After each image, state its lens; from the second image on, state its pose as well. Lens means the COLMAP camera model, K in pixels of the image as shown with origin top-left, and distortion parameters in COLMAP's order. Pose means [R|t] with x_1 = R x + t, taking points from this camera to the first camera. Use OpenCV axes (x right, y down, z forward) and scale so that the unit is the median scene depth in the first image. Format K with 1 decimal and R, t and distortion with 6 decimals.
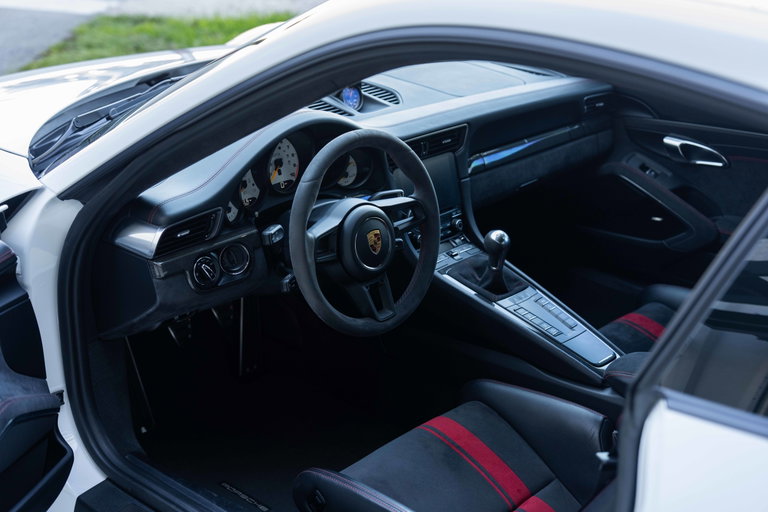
lens RADIAL K [[1184.9, 0, 388.0], [0, 1184.9, 256.1], [0, 0, 1]] dist [-0.013518, 0.000000]
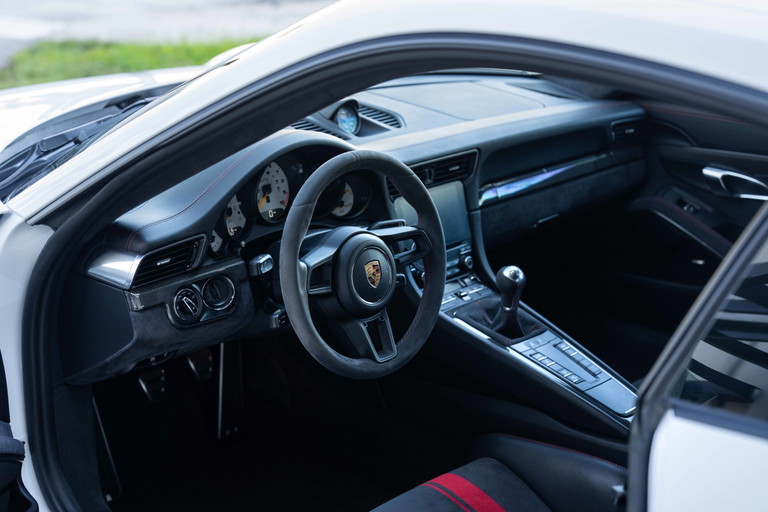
lens RADIAL K [[1557.3, 0, 381.3], [0, 1557.3, 255.9], [0, 0, 1]] dist [0.017370, 0.000000]
pose [[0.999982, 0.000038, -0.006076, 0.001820], [-0.000464, 0.997531, -0.070231, 0.053361], [0.006059, 0.070232, 0.997512, -0.172504]]
